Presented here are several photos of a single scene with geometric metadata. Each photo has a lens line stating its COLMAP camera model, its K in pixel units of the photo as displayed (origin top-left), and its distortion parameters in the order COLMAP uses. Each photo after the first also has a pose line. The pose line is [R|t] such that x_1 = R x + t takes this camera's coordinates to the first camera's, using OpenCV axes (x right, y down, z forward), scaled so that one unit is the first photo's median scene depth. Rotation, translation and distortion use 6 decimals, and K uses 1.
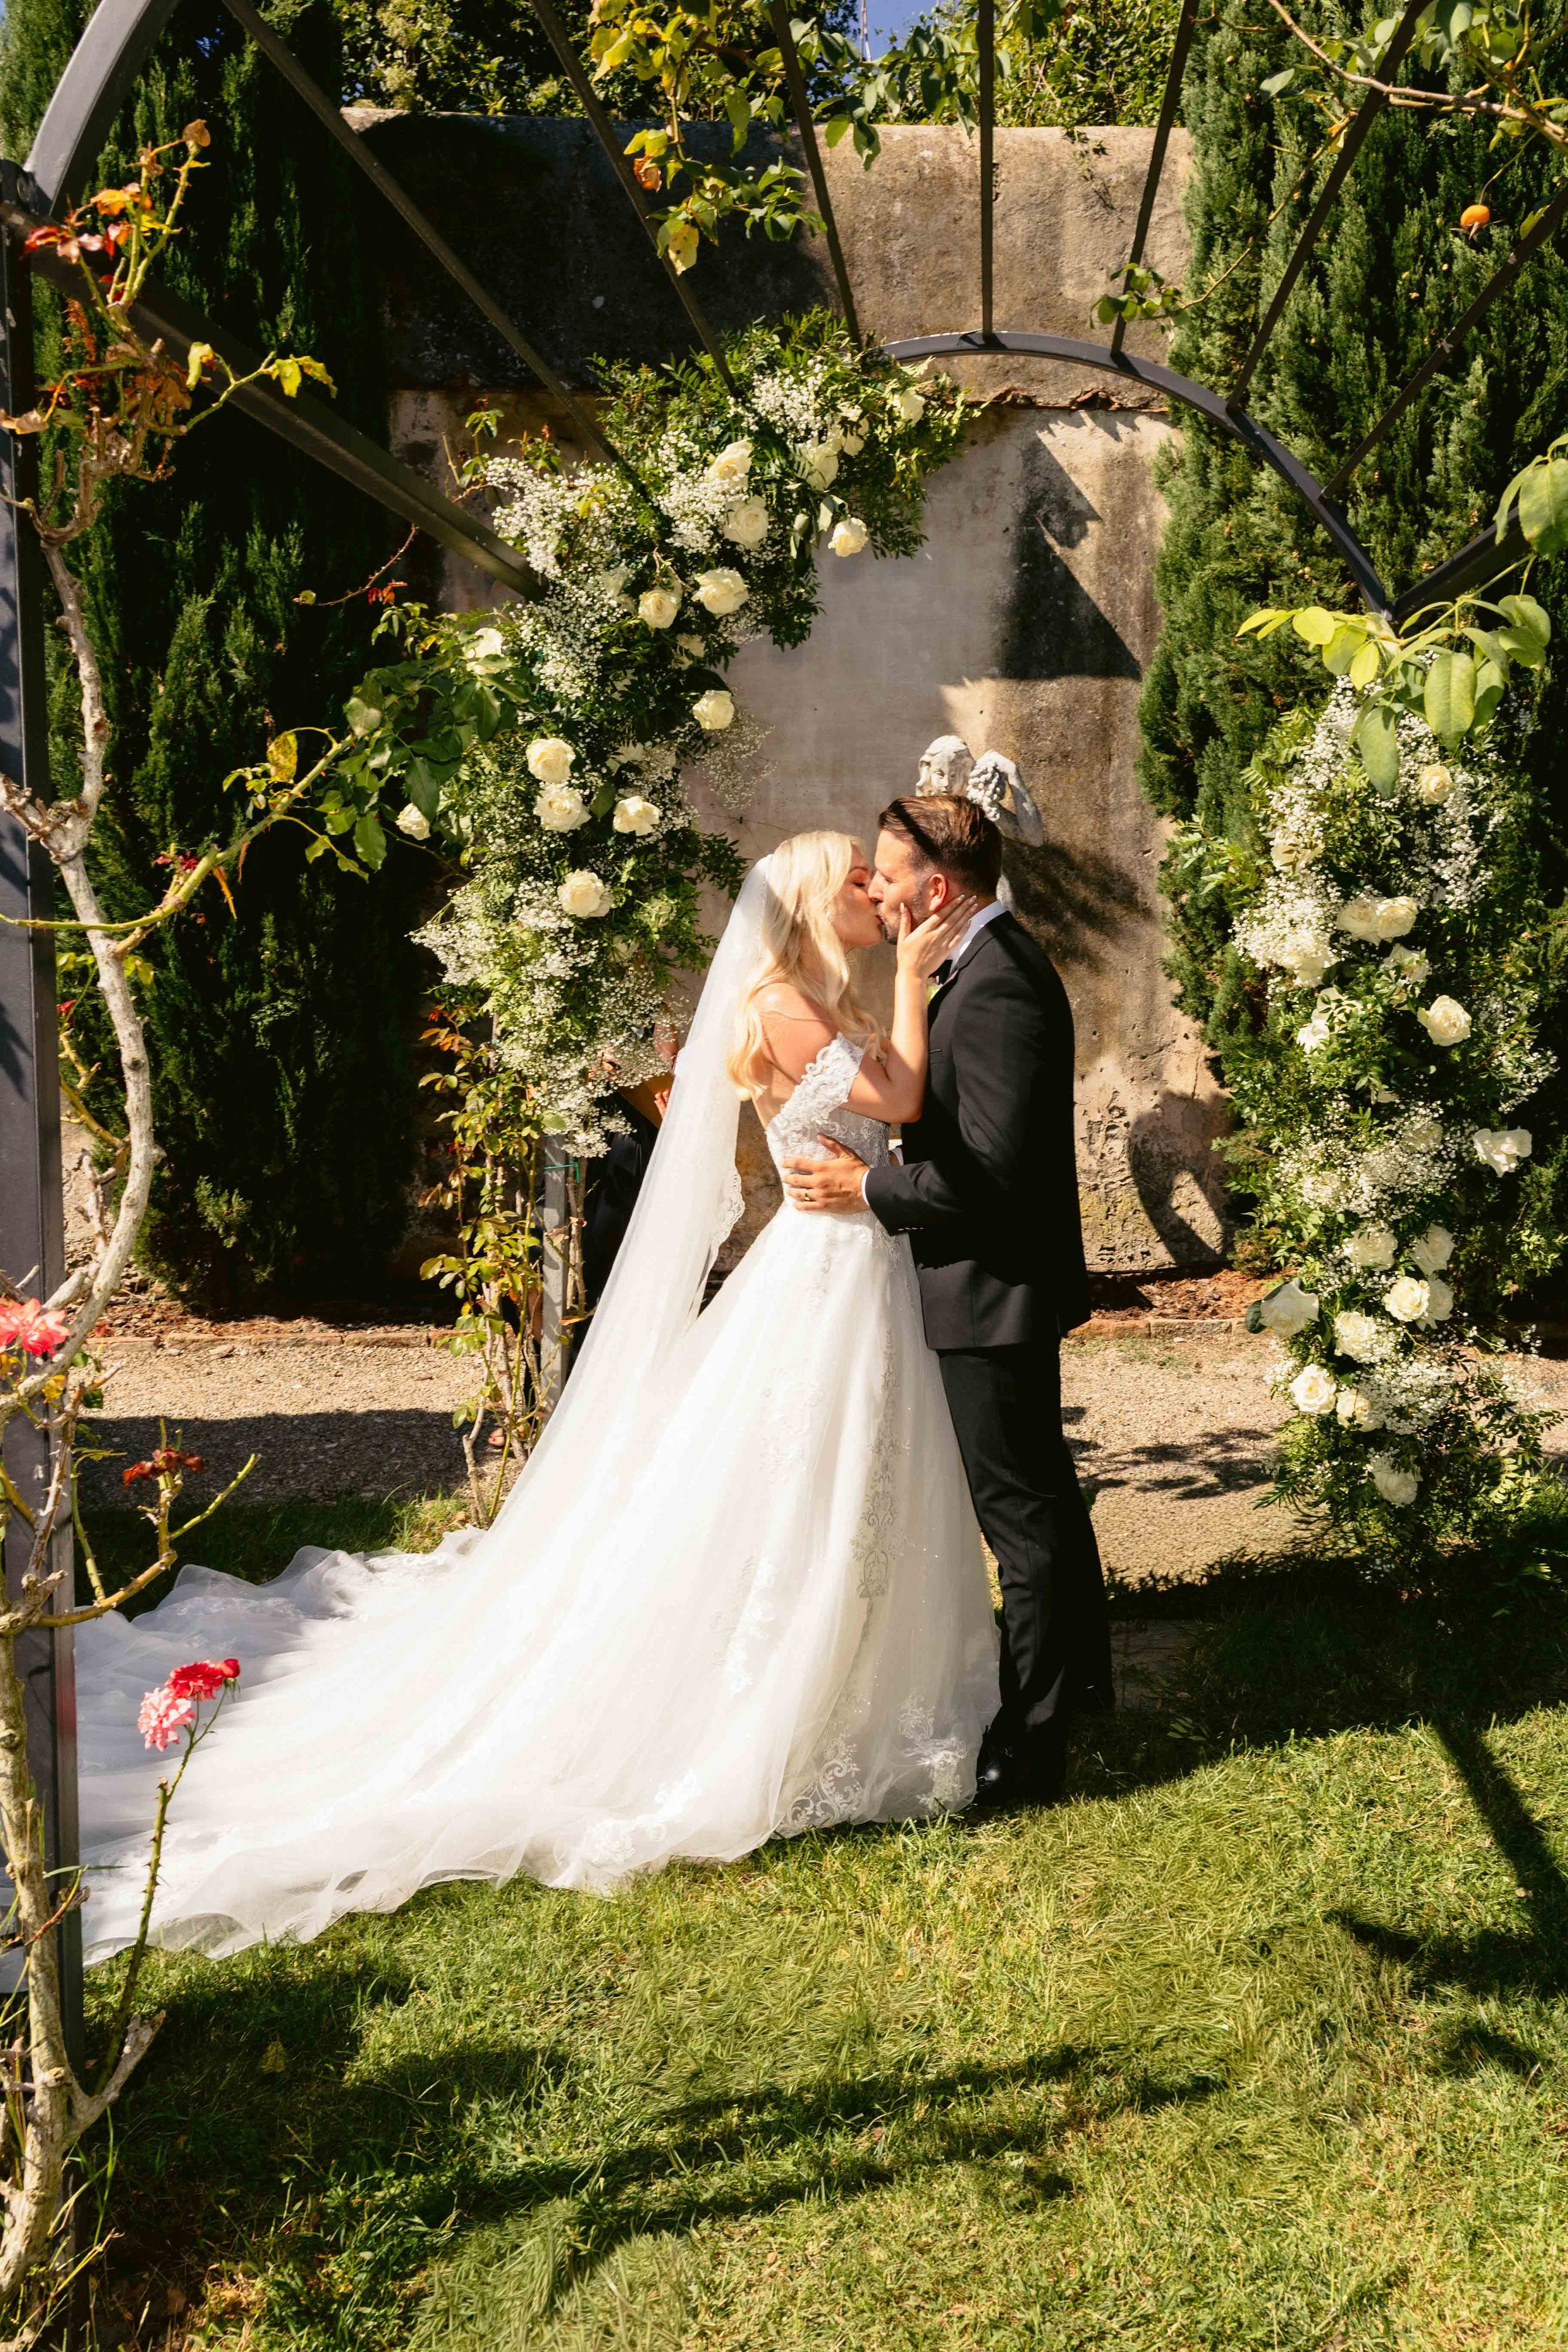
lens RADIAL K [[2212.1, 0, 787.1], [0, 2212.1, 1176.0], [0, 0, 1]] dist [0.078224, 0.008966]
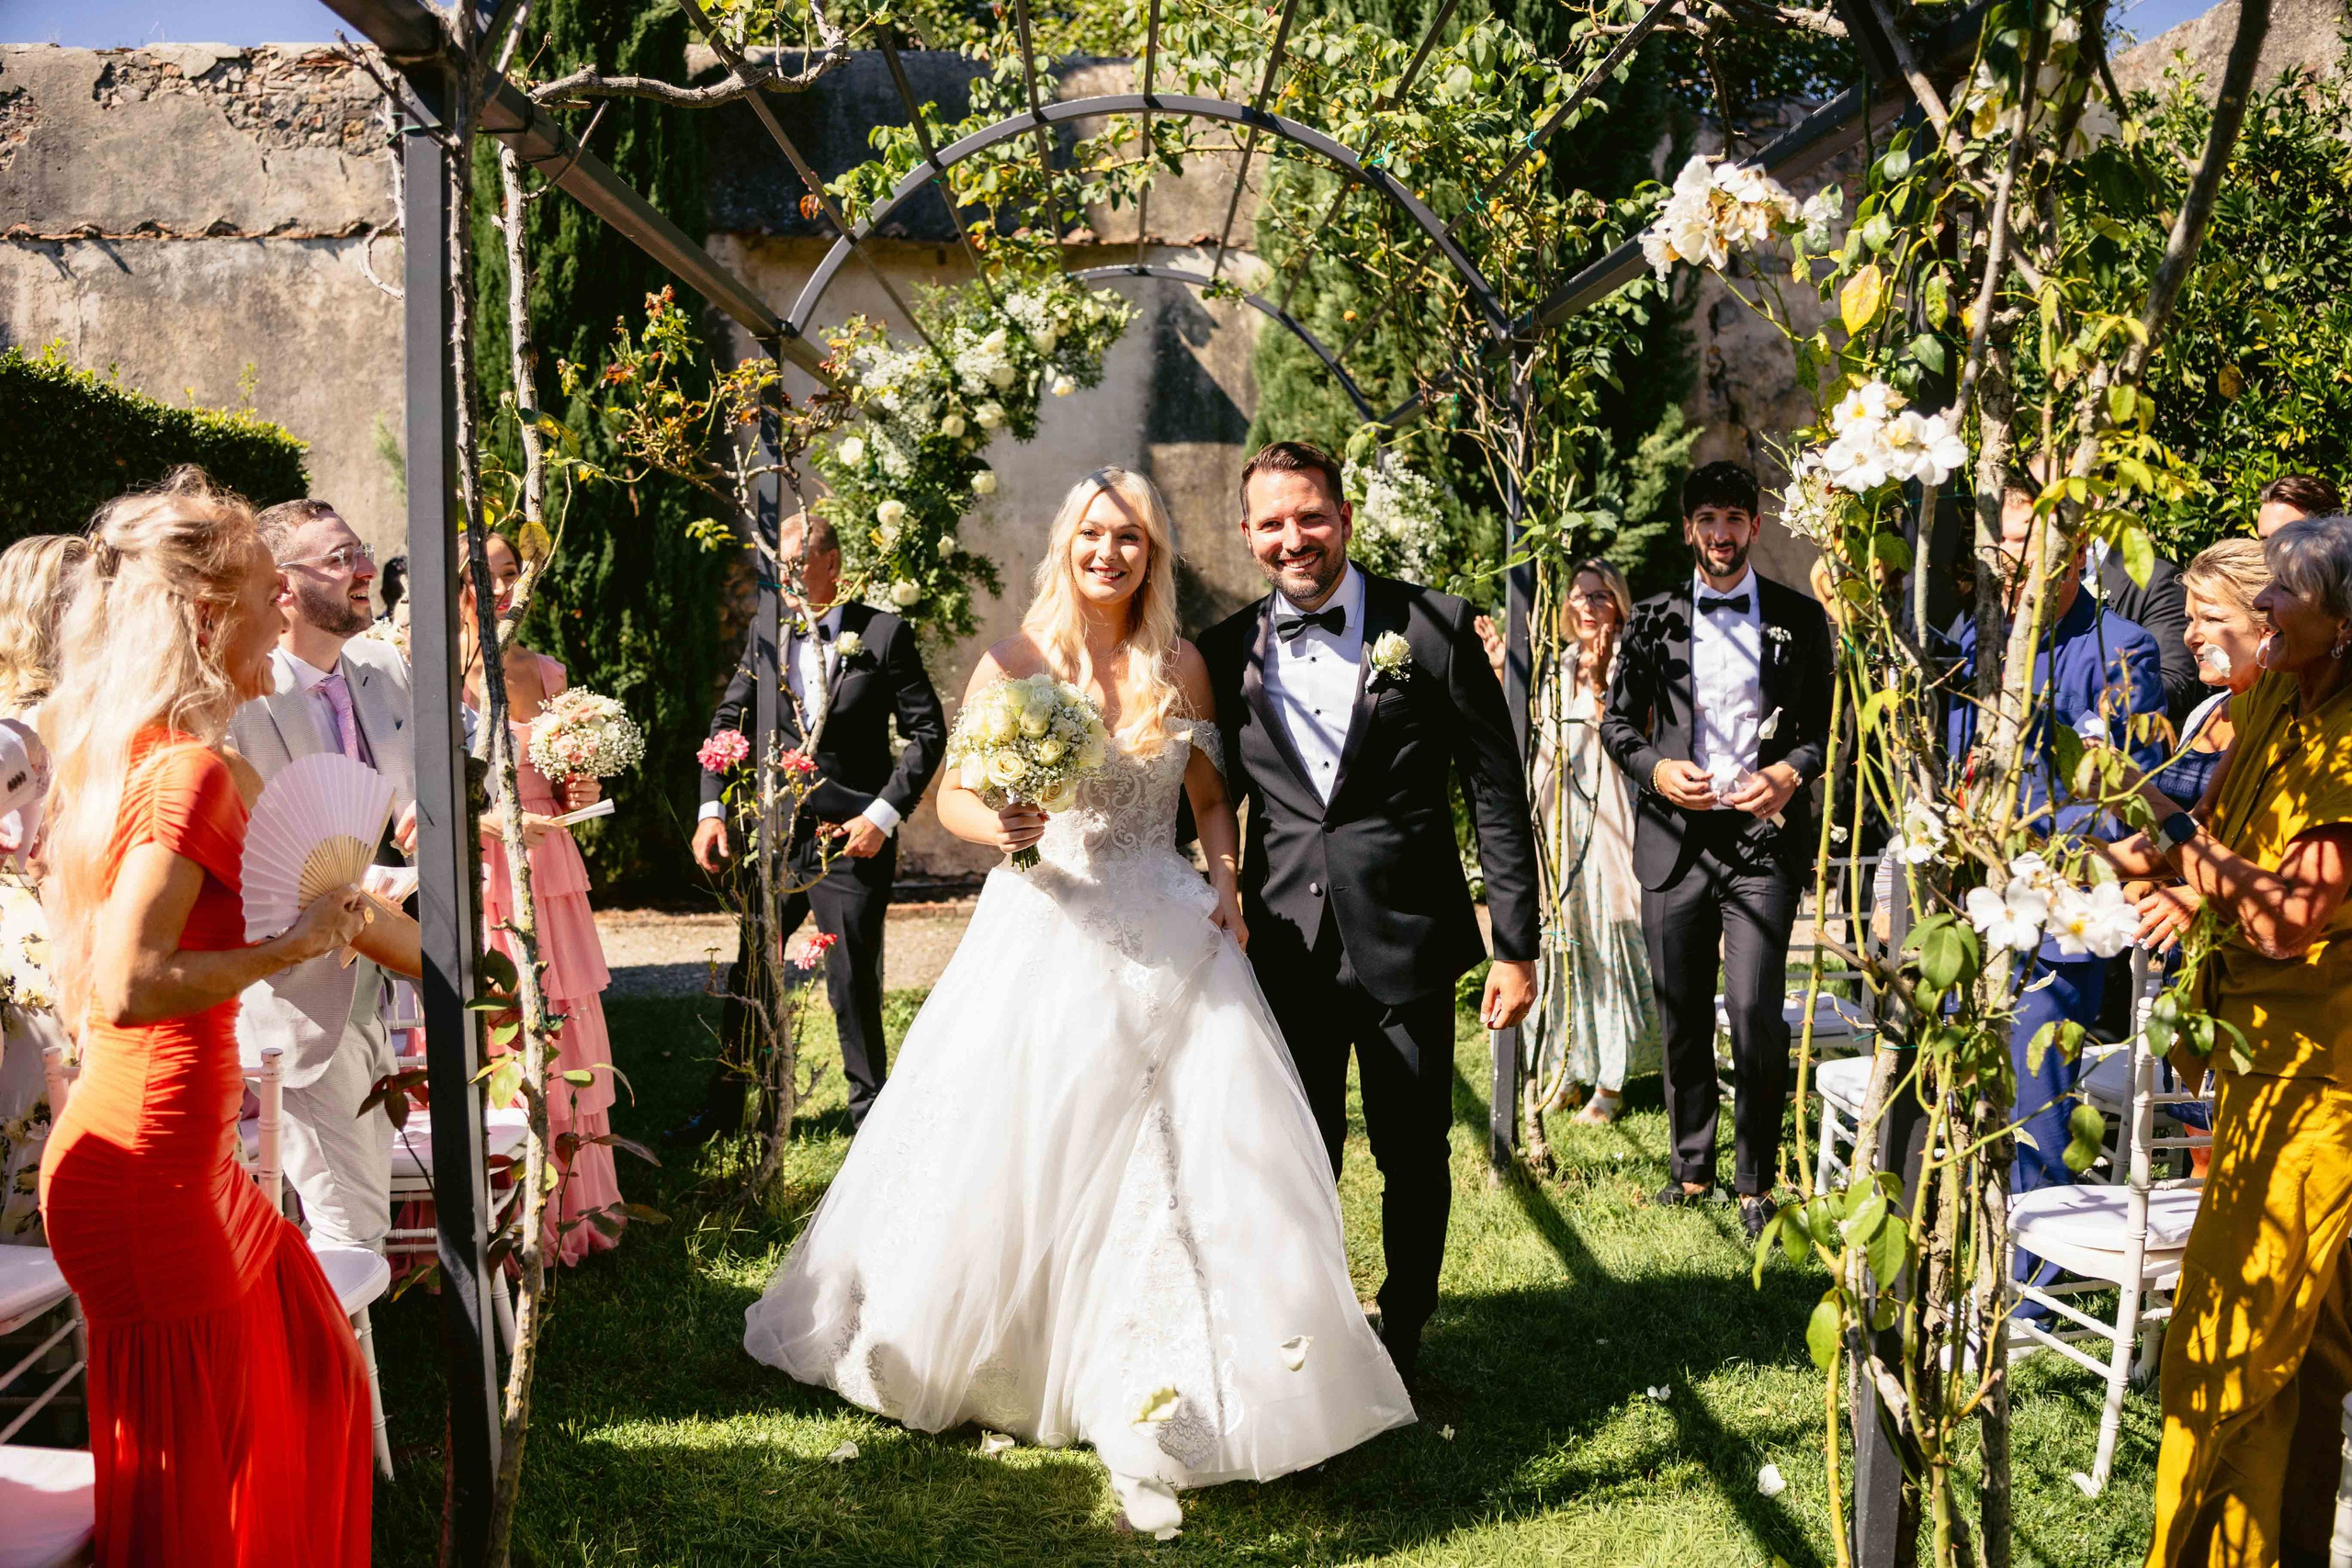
lens RADIAL K [[2817.2, 0, 1179.8], [0, 2817.2, 788.5], [0, 0, 1]] dist [-0.013534, 0.000000]
pose [[0.993328, -0.016884, 0.114080, -0.129818], [0.023497, 0.998105, -0.056876, 0.143707], [-0.112903, 0.059177, 0.991842, -1.096977]]
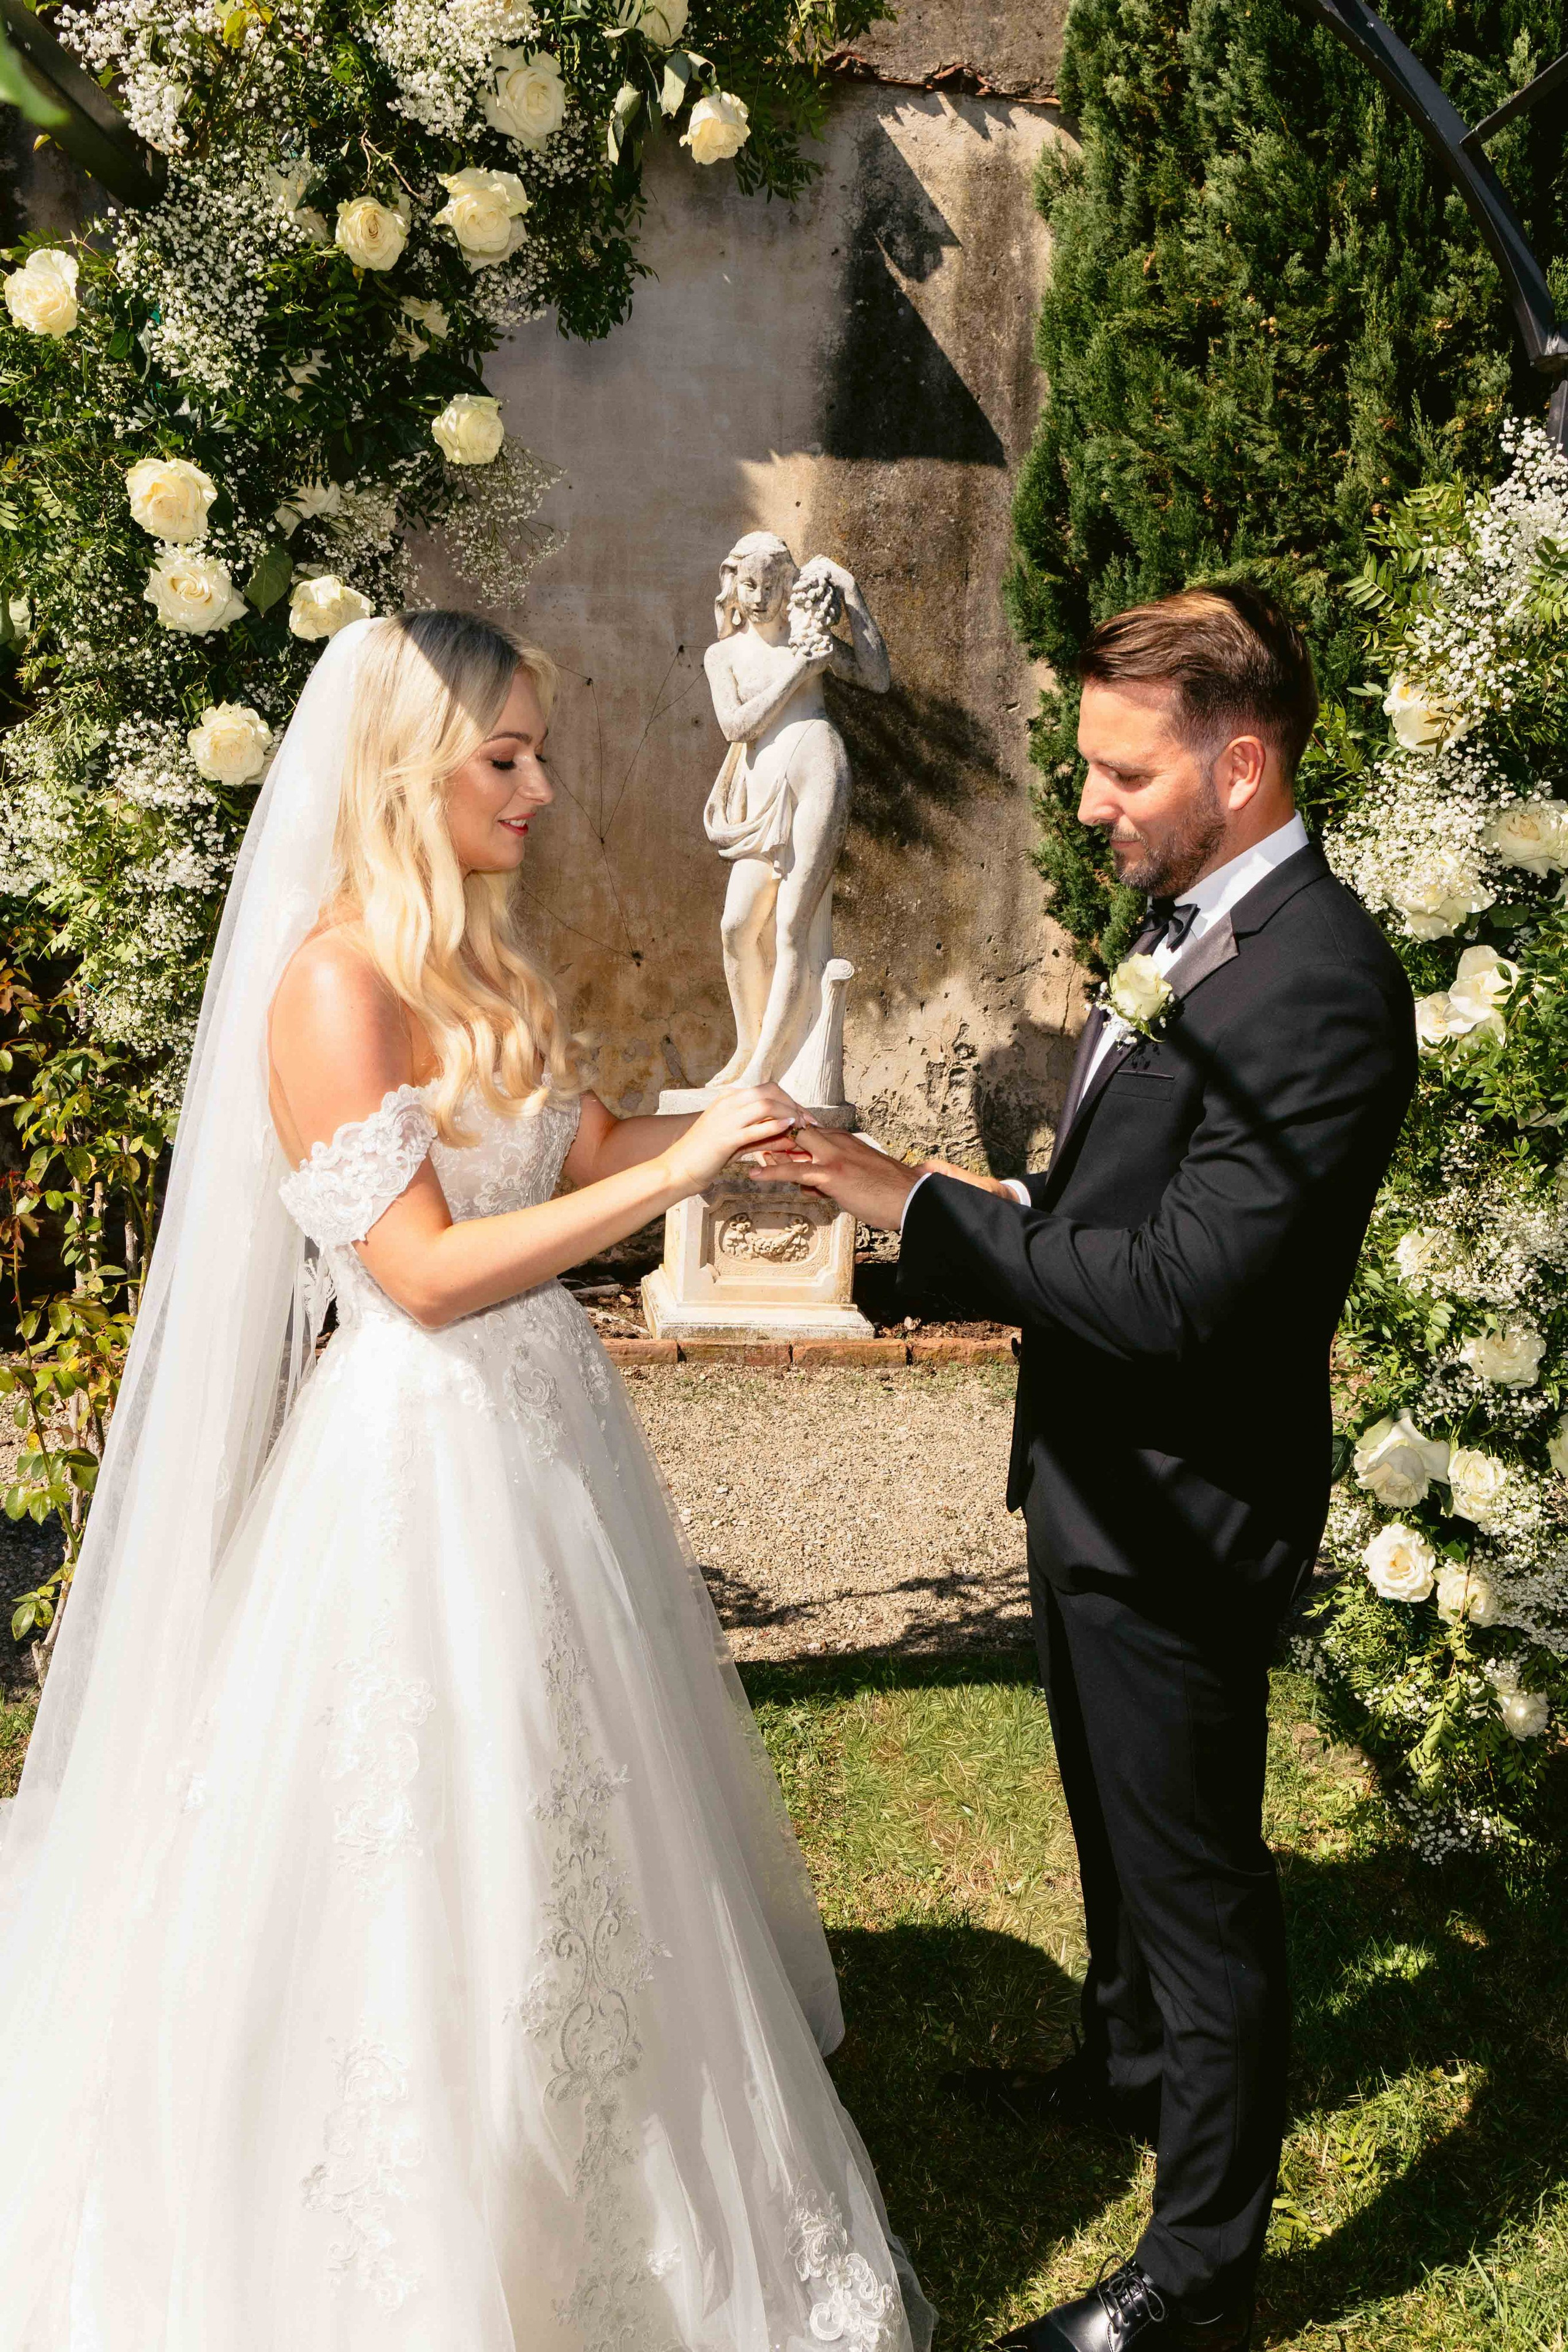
lens RADIAL K [[2237.8, 0, 828.8], [0, 2237.8, 1196.2], [0, 0, 1]] dist [0.002750, 0.017448]
pose [[0.986581, 0.003720, 0.163227, -0.033640], [-0.016154, 0.997059, 0.074917, -0.055968], [-0.162469, -0.076549, 0.983740, 0.390003]]
